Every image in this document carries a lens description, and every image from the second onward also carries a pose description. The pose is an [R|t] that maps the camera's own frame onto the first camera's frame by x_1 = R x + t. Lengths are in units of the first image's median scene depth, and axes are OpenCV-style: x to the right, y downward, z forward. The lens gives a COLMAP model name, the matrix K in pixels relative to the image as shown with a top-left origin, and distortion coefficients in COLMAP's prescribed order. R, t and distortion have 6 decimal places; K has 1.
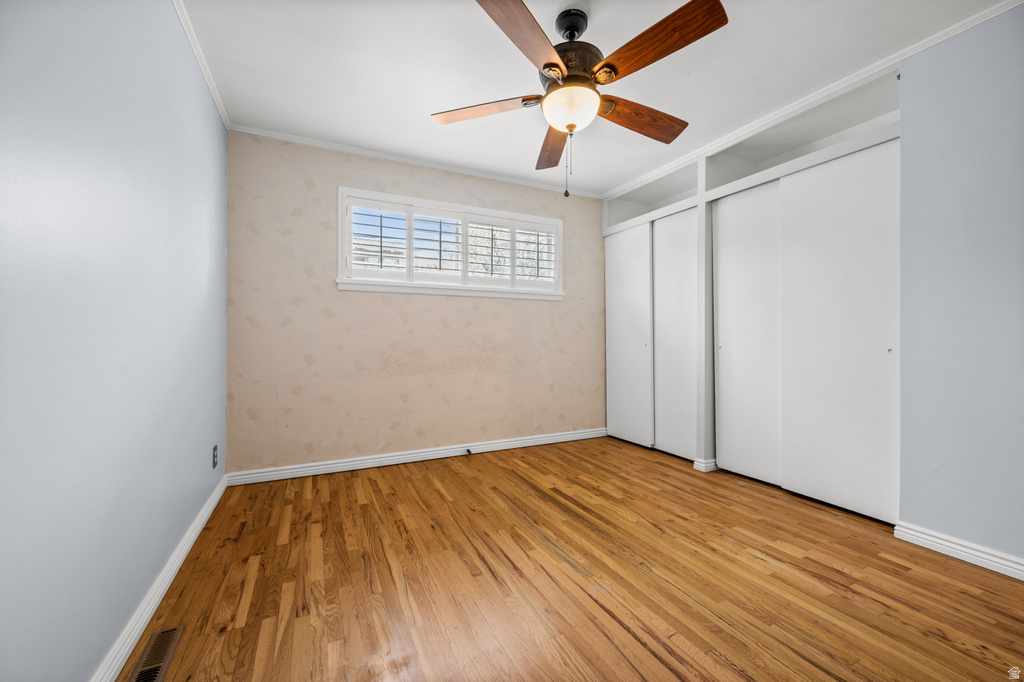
lens RADIAL K [[392.4, 0, 508.1], [0, 392.4, 334.4], [0, 0, 1]] dist [-0.001041, -0.000467]
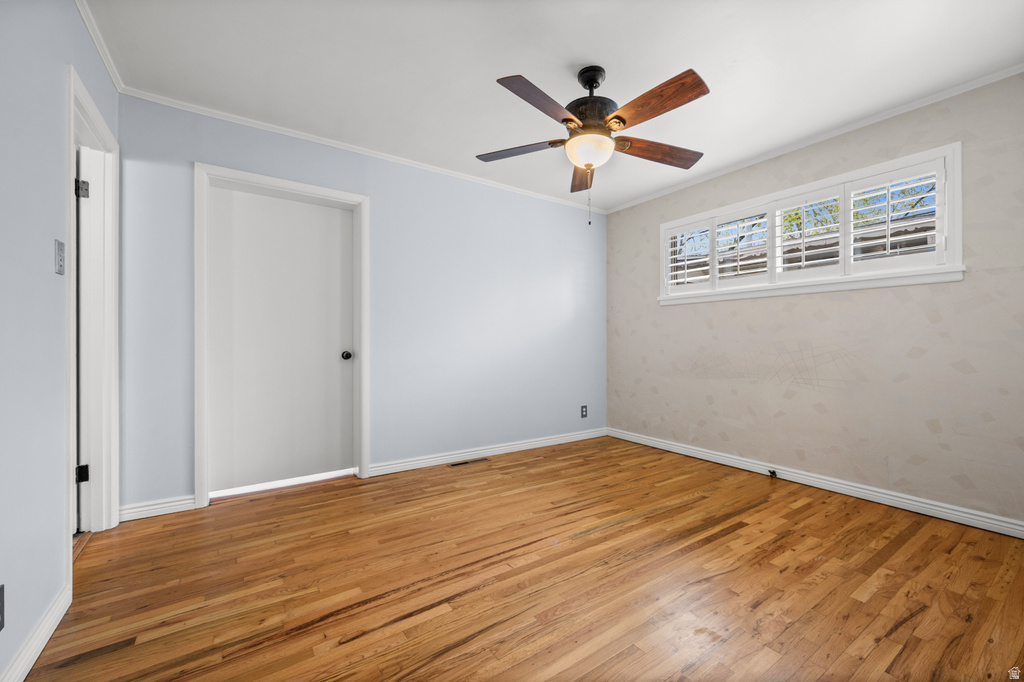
lens RADIAL K [[392.4, 0, 535.9], [0, 392.4, 341.0], [0, 0, 1]] dist [-0.001041, -0.000467]
pose [[0.210618, -0.007134, -0.977542, 0.834968], [0.006281, 0.999963, -0.005945, 0.006198], [0.977548, -0.004888, 0.210655, 0.387383]]
